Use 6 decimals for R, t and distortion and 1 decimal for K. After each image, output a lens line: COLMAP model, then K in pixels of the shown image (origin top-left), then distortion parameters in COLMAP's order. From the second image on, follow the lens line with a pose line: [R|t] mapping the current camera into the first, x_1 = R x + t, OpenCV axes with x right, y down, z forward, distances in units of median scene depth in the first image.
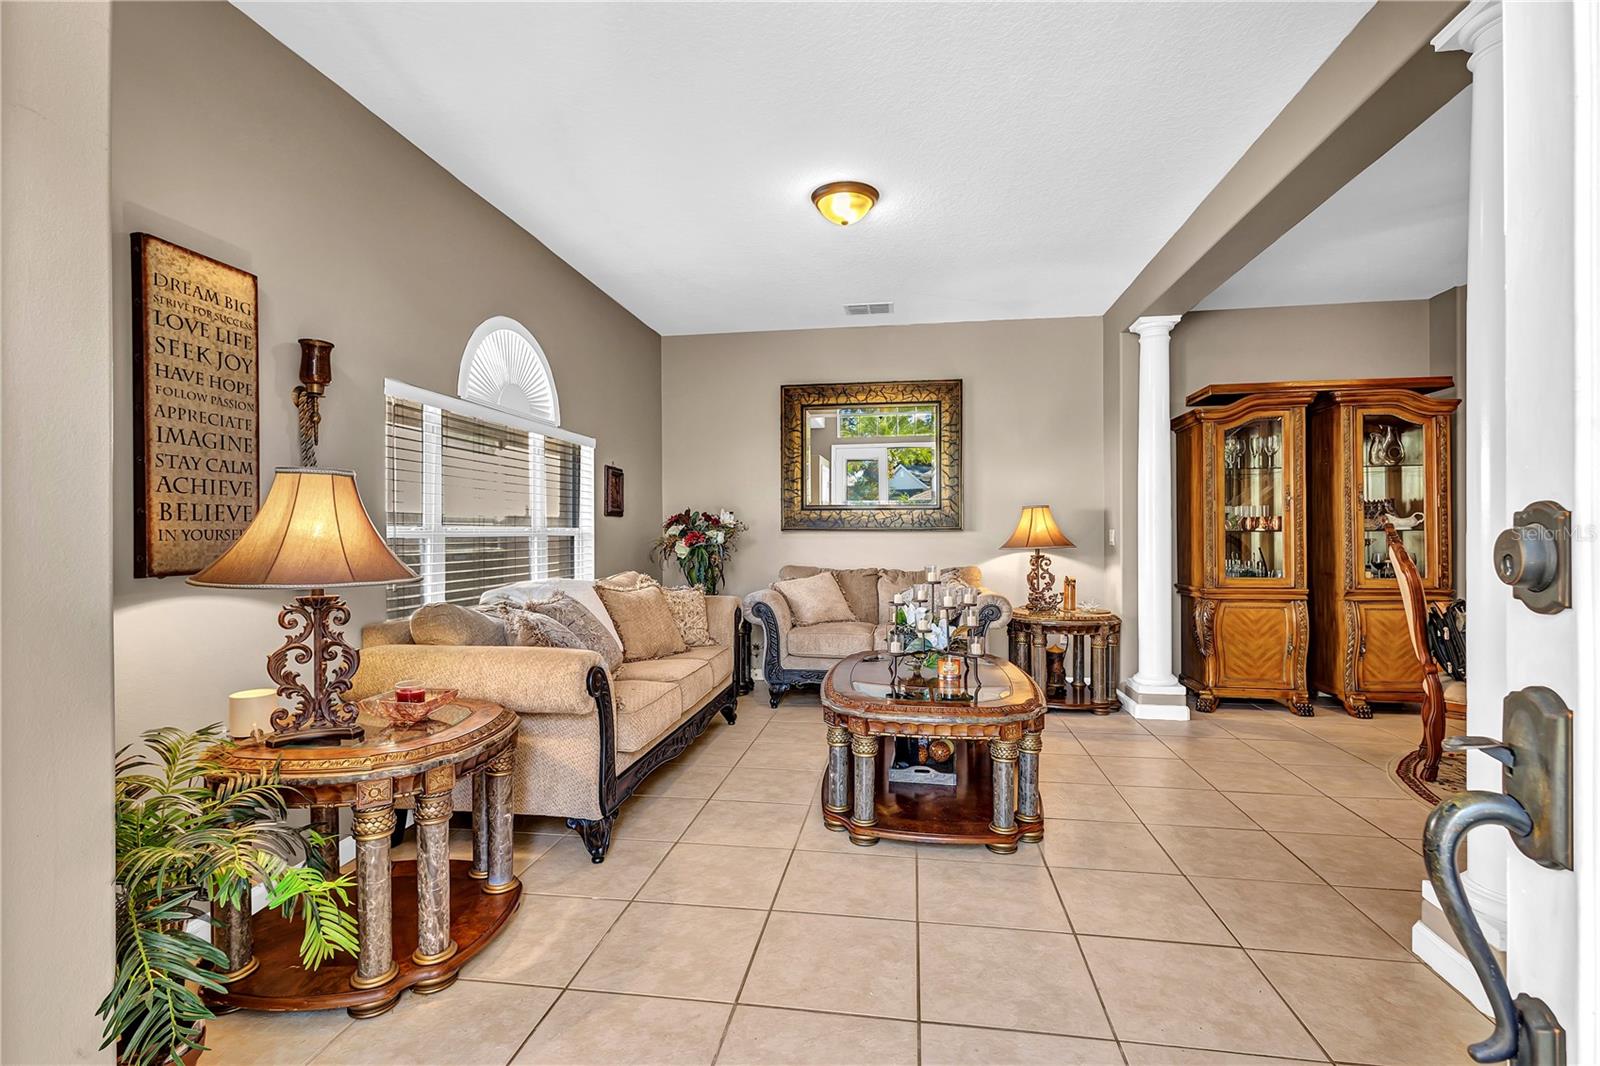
lens RADIAL K [[739.3, 0, 786.1], [0, 739.3, 532.2], [0, 0, 1]] dist [0.006309, -0.001631]
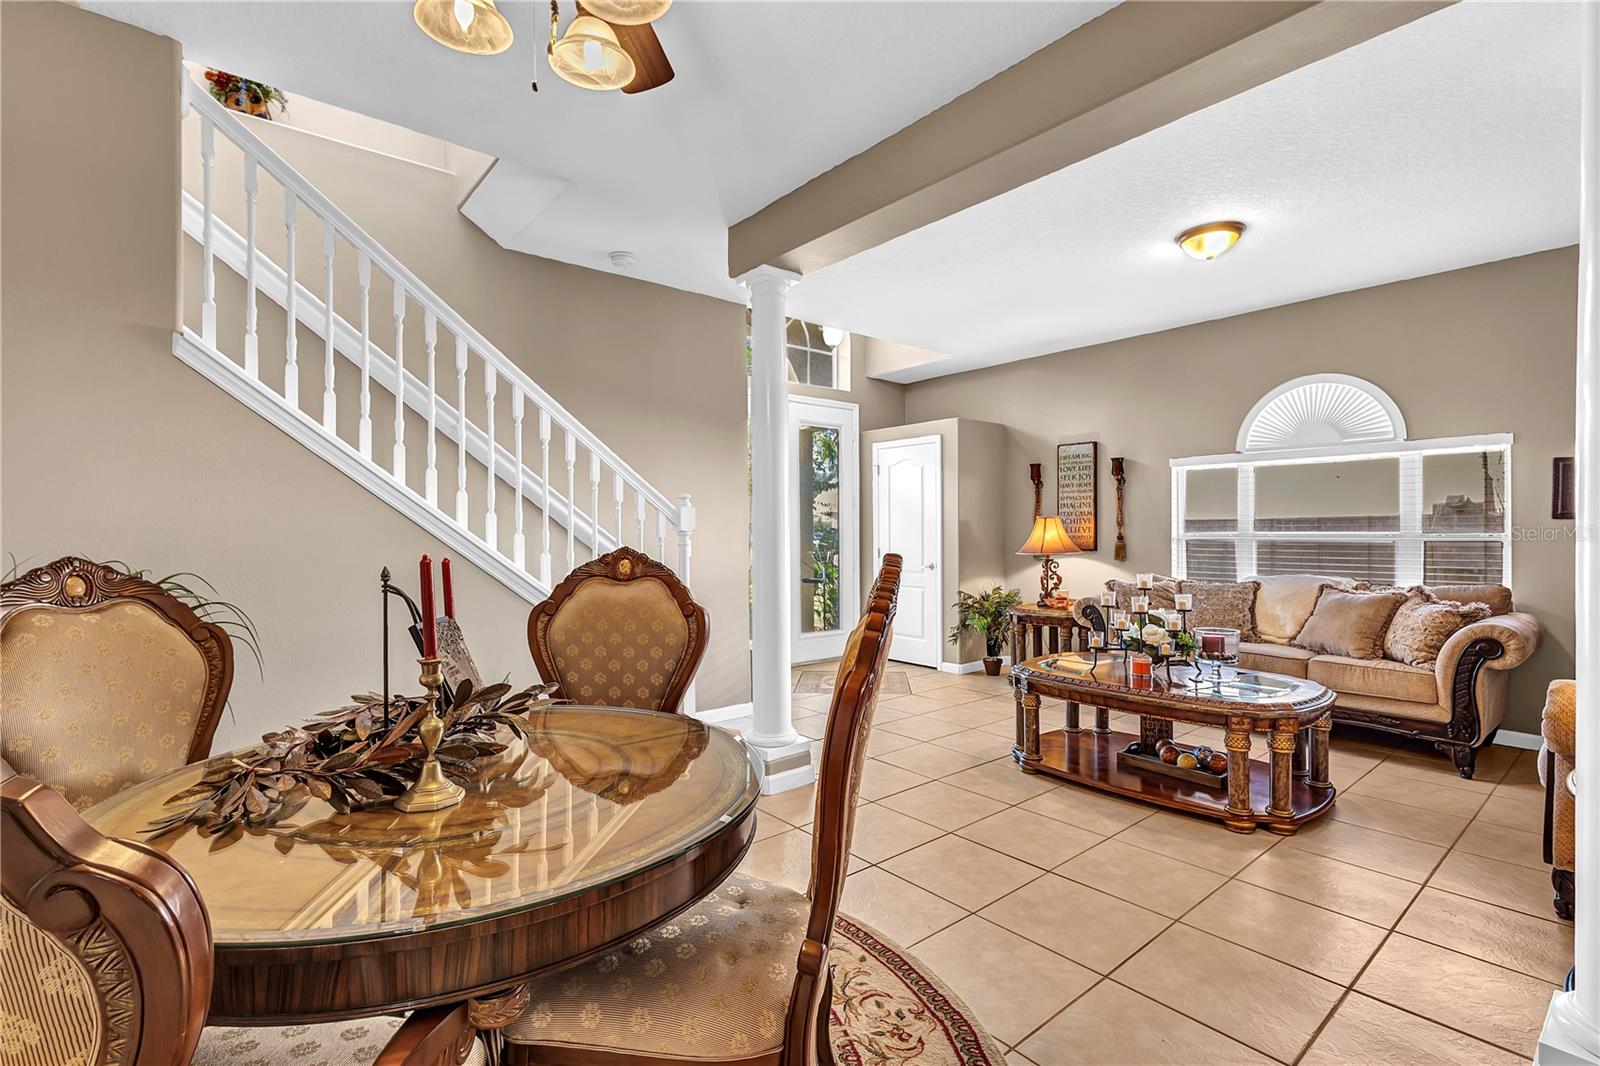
lens RADIAL K [[739.3, 0, 800.7], [0, 739.3, 536.2], [0, 0, 1]] dist [0.006309, -0.001631]
pose [[-0.649583, -0.000853, -0.760290, 1.510248], [-0.008547, 0.999944, 0.006180, -0.009640], [0.760243, 0.010512, -0.649554, 1.467058]]
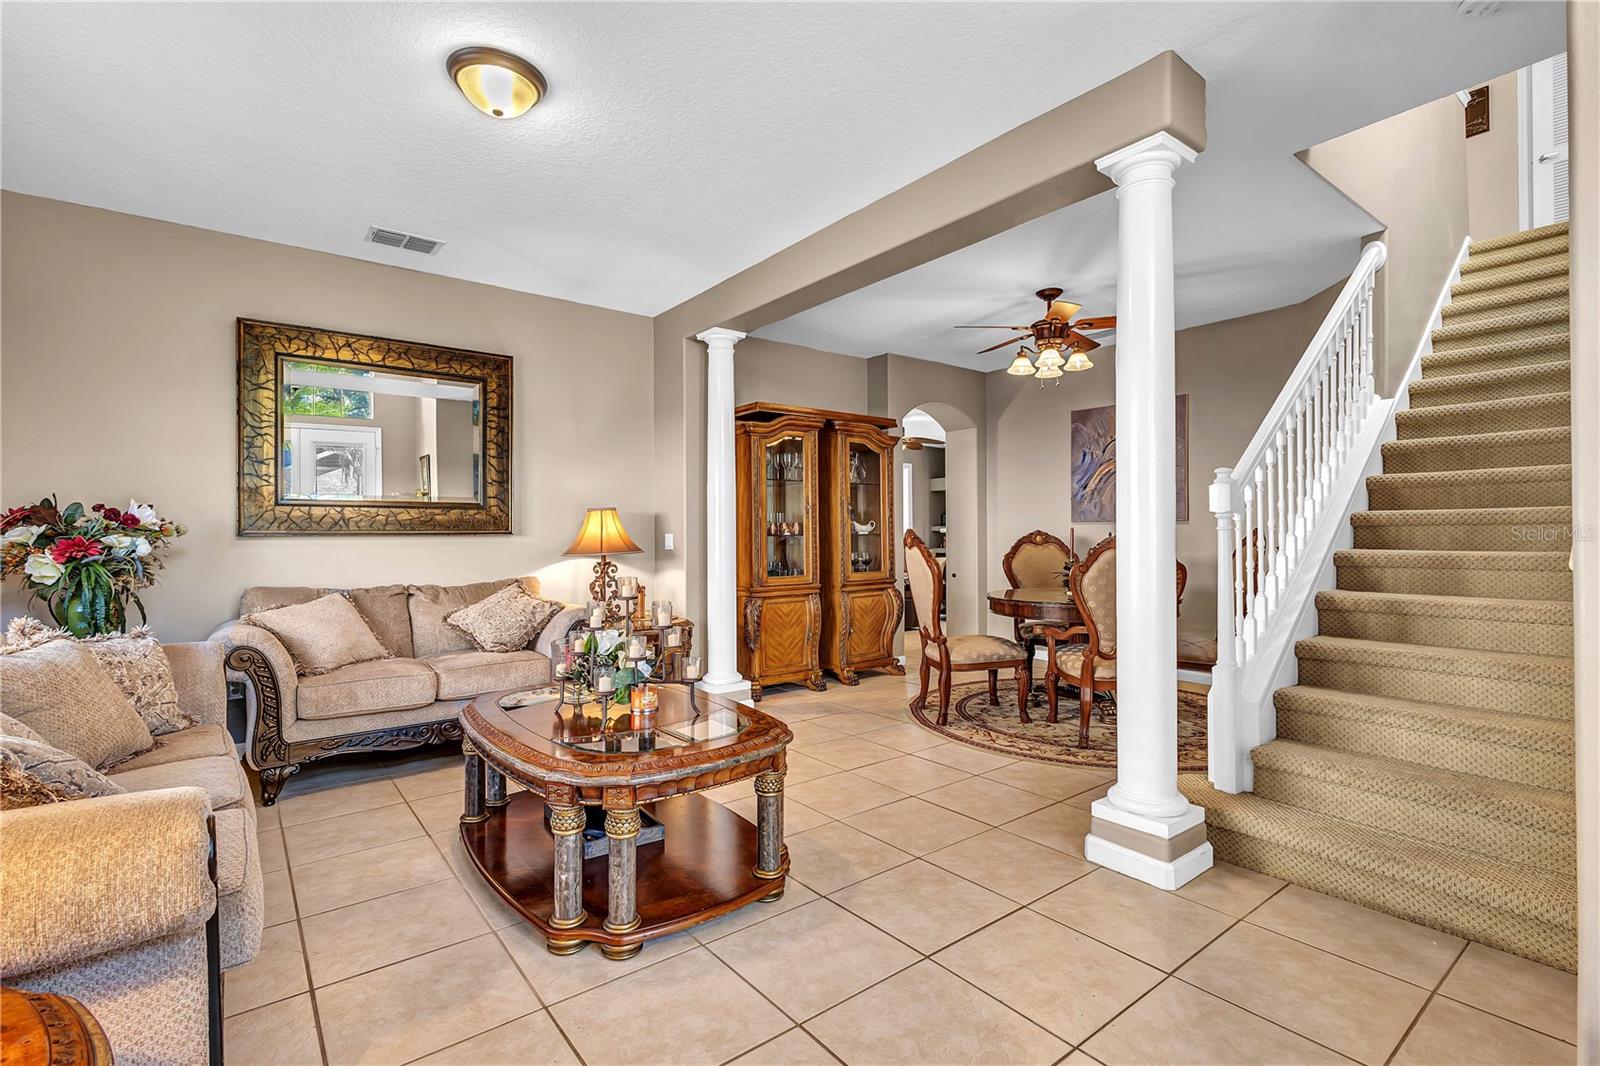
lens RADIAL K [[739.3, 0, 802.3], [0, 739.3, 533.6], [0, 0, 1]] dist [0.006309, -0.001631]
pose [[0.674340, 0.001299, 0.738420, -0.174719], [0.002915, 0.999986, -0.004421, 0.000873], [-0.738415, 0.005134, 0.674327, 0.196397]]
